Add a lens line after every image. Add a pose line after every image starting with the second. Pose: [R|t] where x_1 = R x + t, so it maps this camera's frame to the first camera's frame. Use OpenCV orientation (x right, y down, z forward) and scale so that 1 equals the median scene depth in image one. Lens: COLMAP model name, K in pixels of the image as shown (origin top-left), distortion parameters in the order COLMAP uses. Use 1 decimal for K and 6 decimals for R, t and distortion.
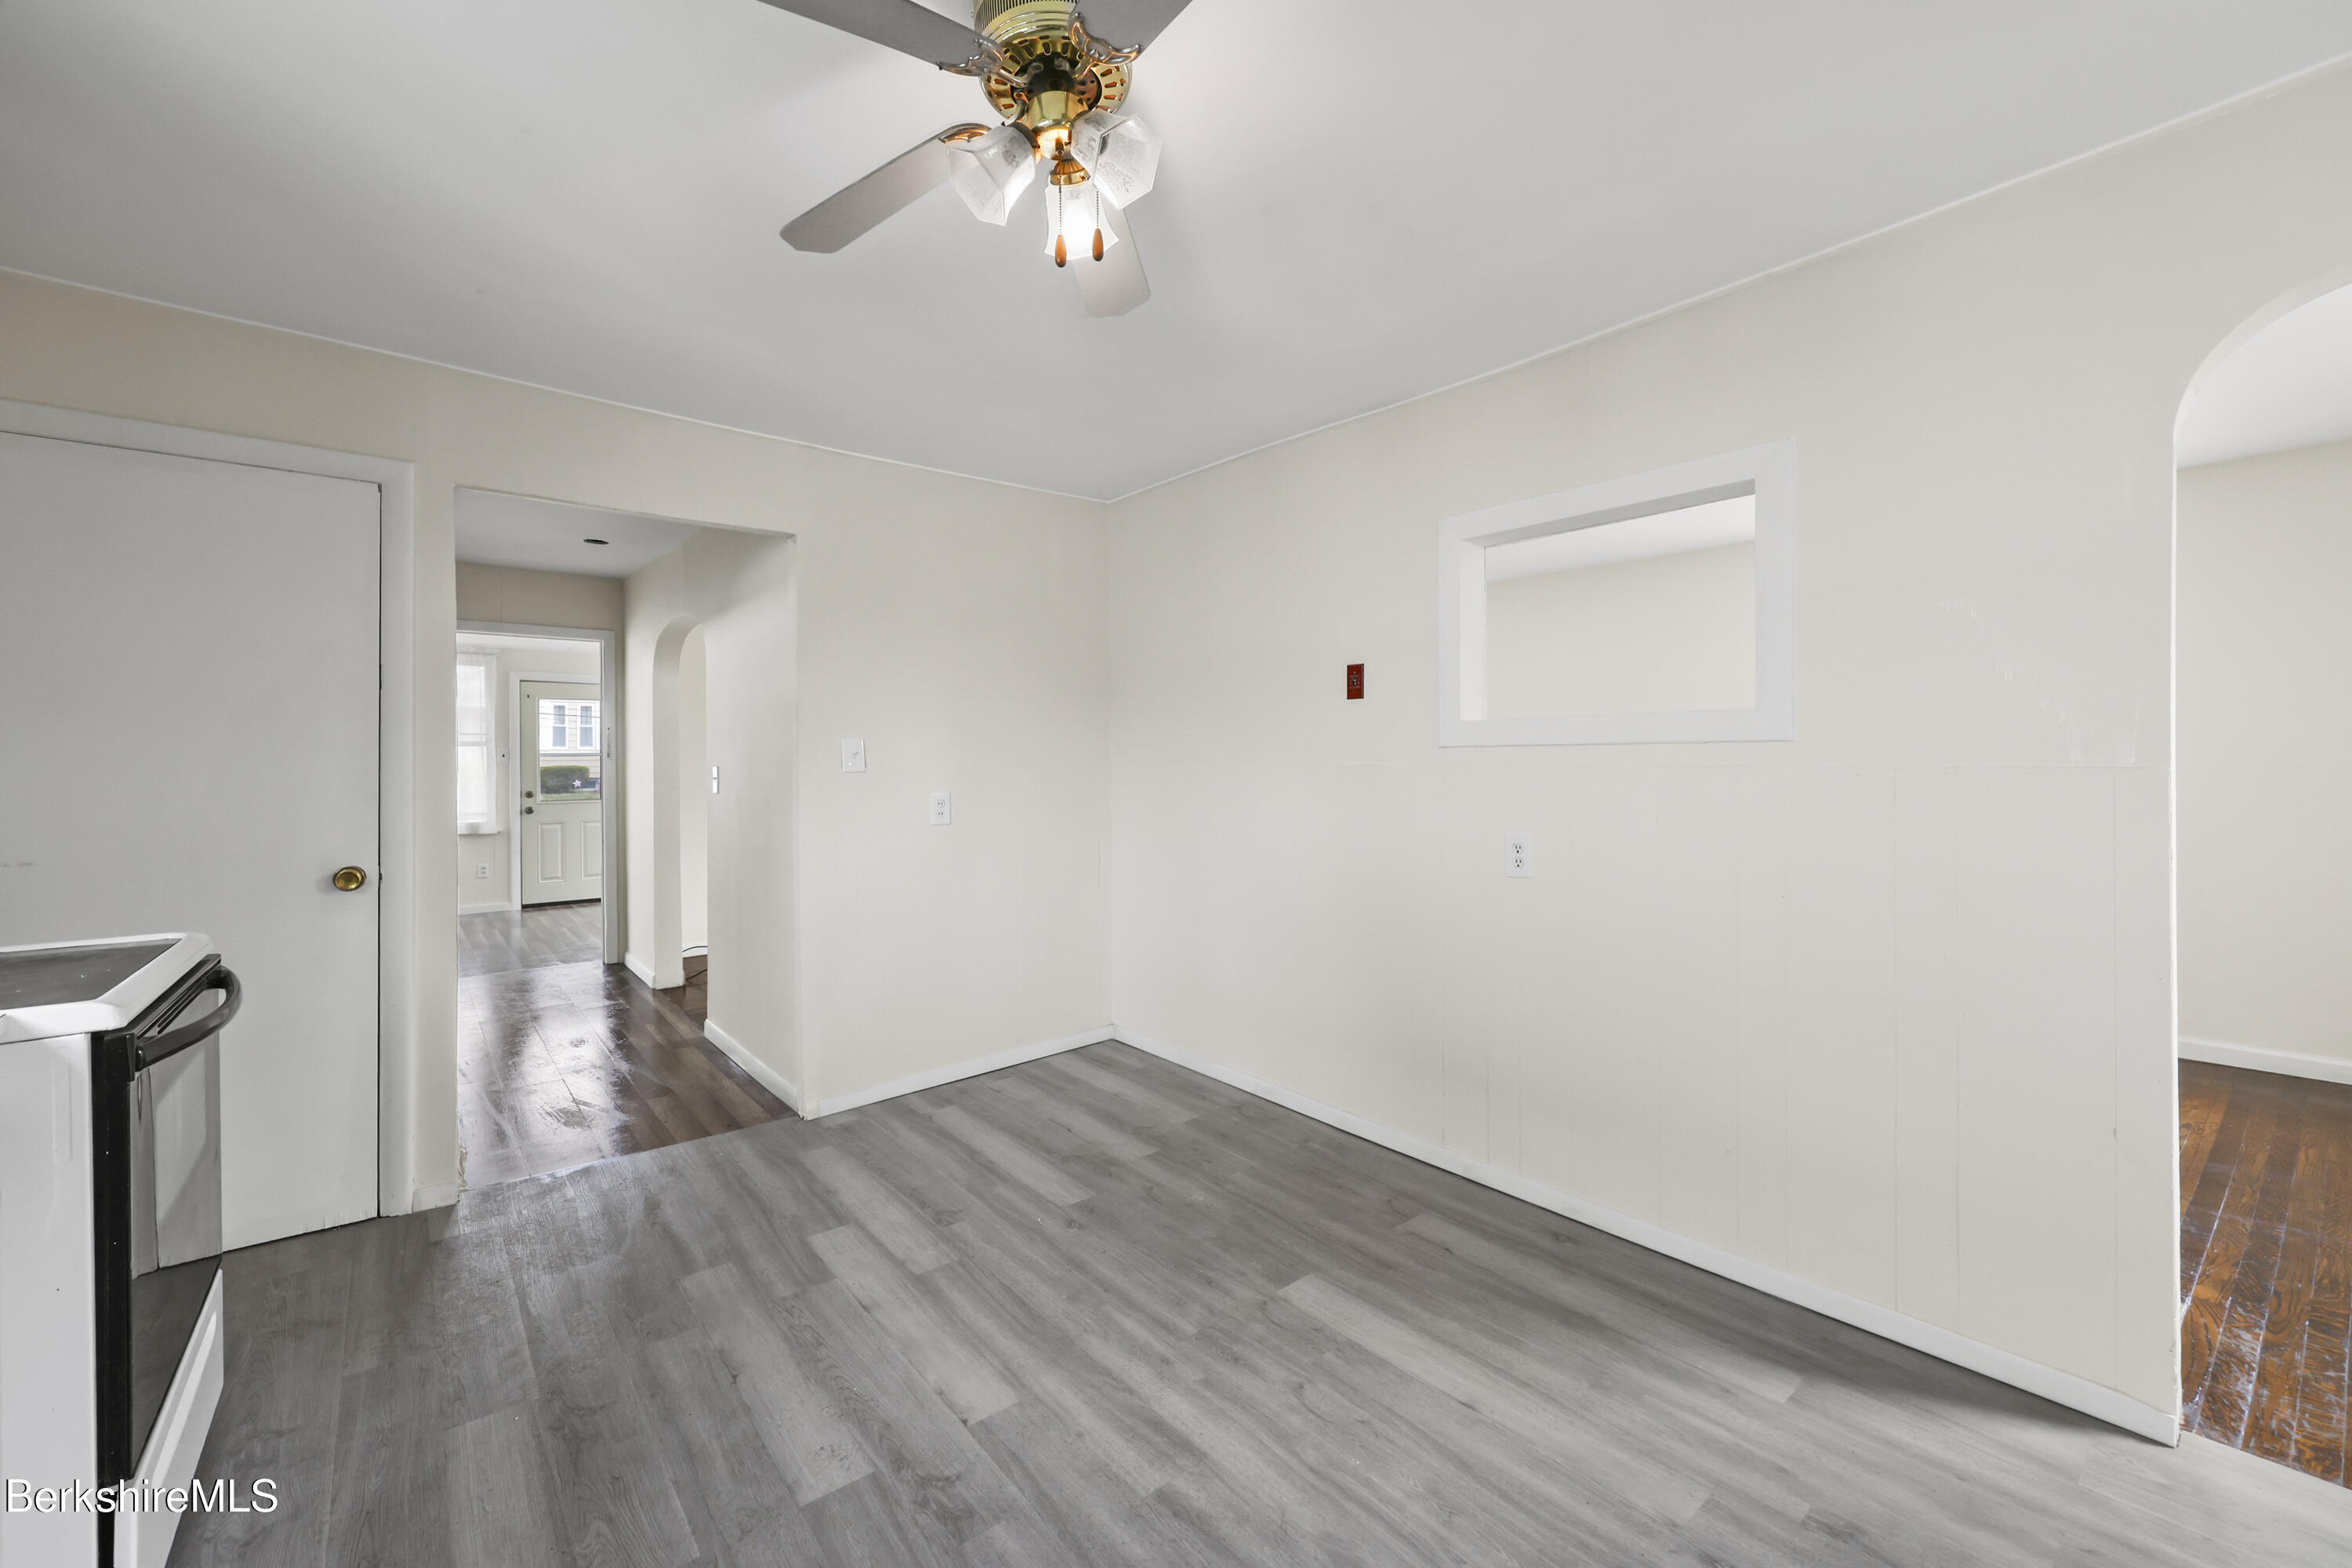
lens RADIAL K [[955.1, 0, 1181.0], [0, 955.1, 756.5], [0, 0, 1]] dist [-0.001453, -0.000176]
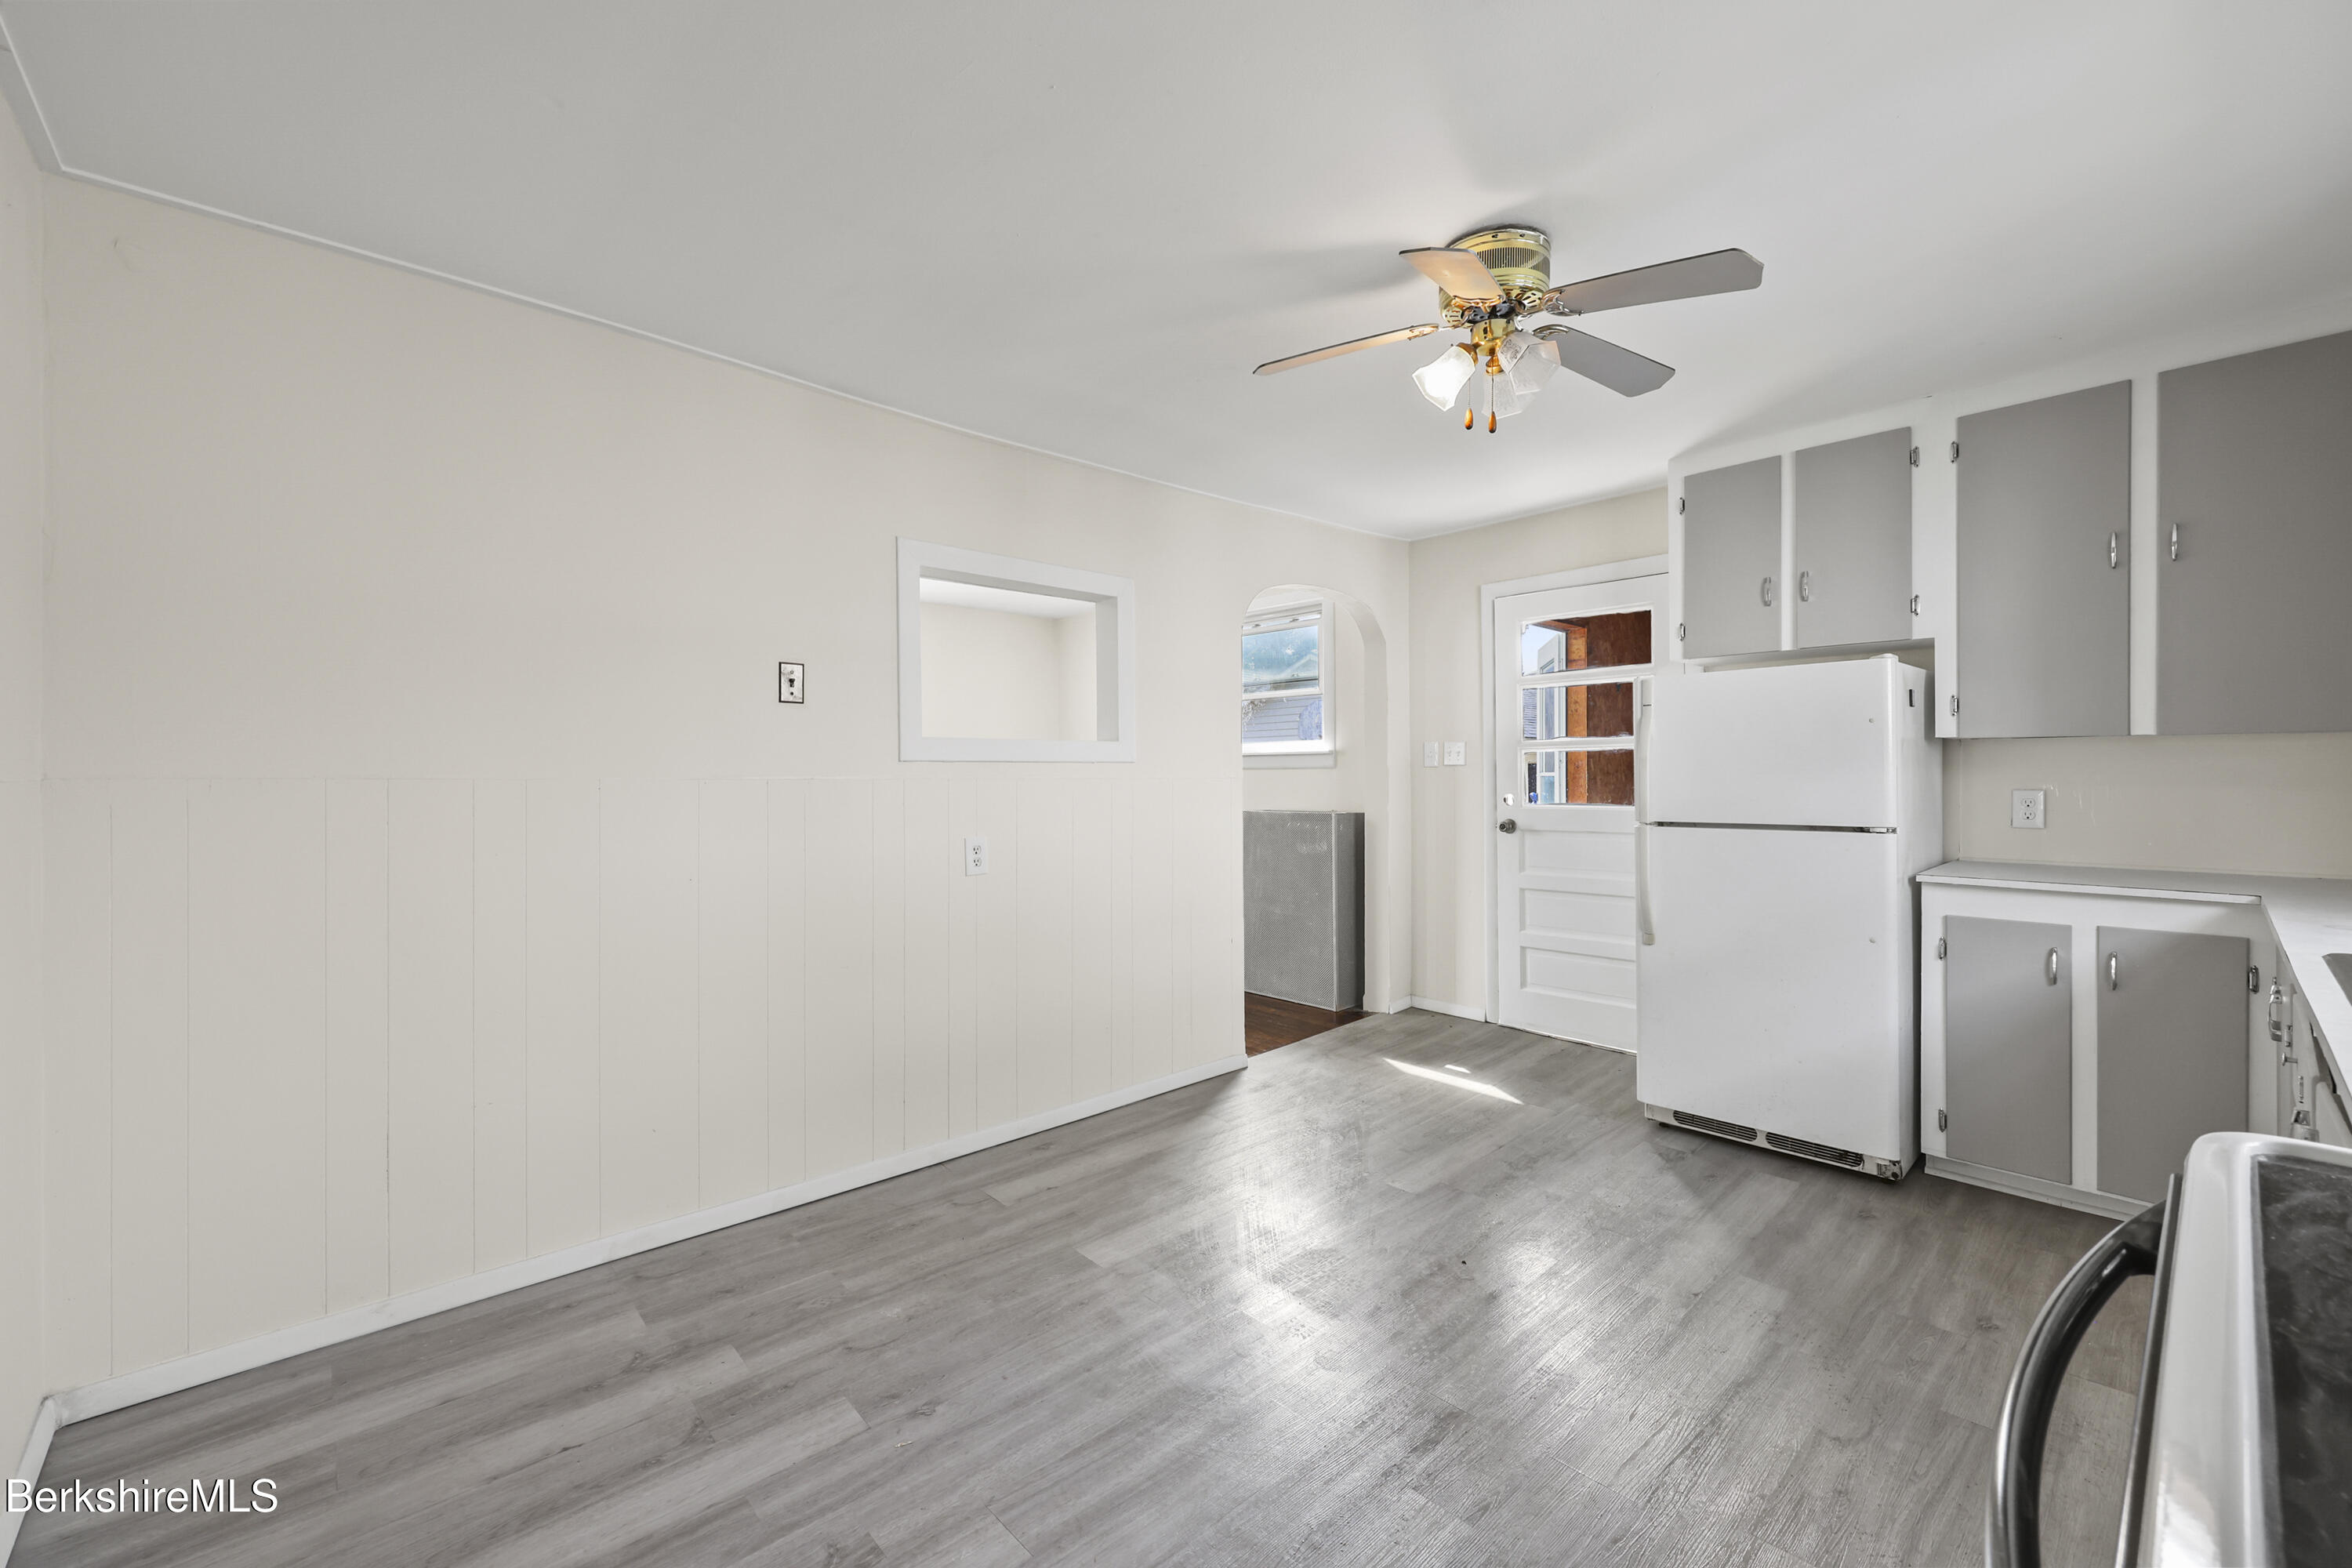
lens RADIAL K [[955.1, 0, 1179.1], [0, 955.1, 778.1], [0, 0, 1]] dist [-0.001453, -0.000176]
pose [[-0.056683, 0.003805, 0.998385, -0.881064], [0.002366, 0.999990, -0.003677, 0.015631], [-0.998389, 0.002154, -0.056692, 0.882825]]
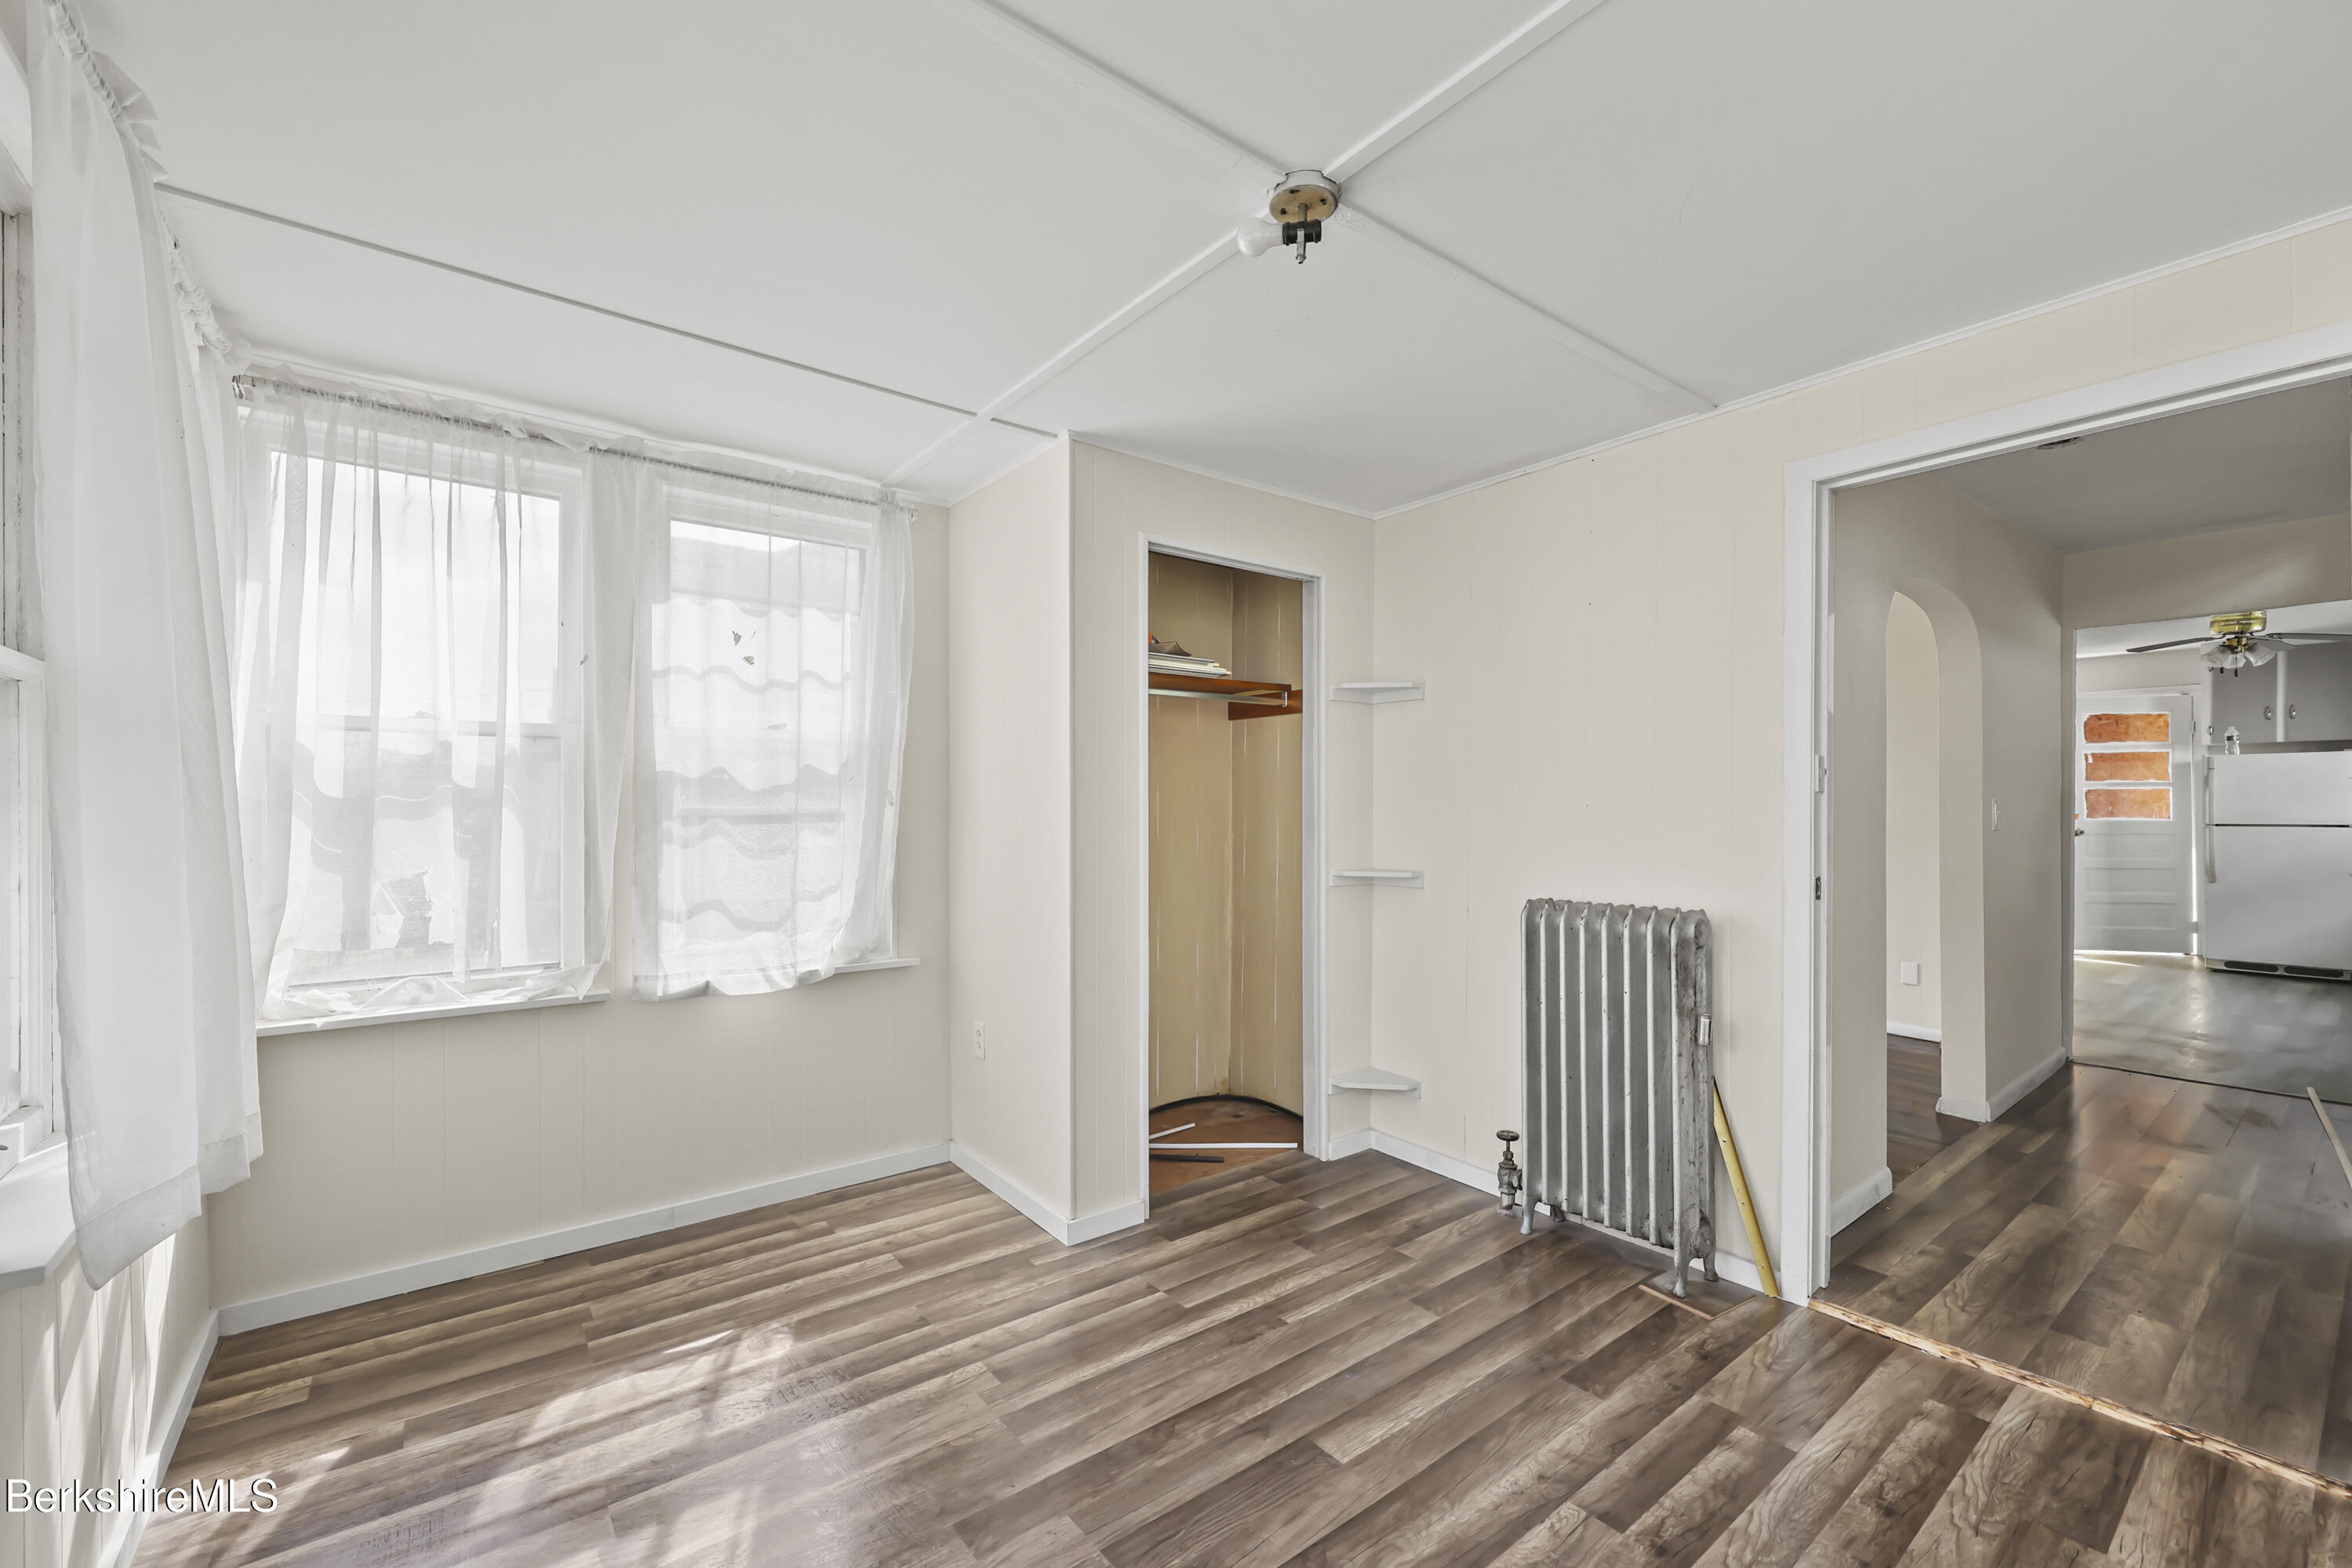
lens RADIAL K [[955.1, 0, 1197.3], [0, 955.1, 805.3], [0, 0, 1]] dist [-0.001453, -0.000176]
pose [[0.023934, 0.007730, 0.999684, -2.409528], [-0.002380, 0.999968, -0.007675, 0.046655], [-0.999711, -0.002195, 0.023952, 2.997950]]
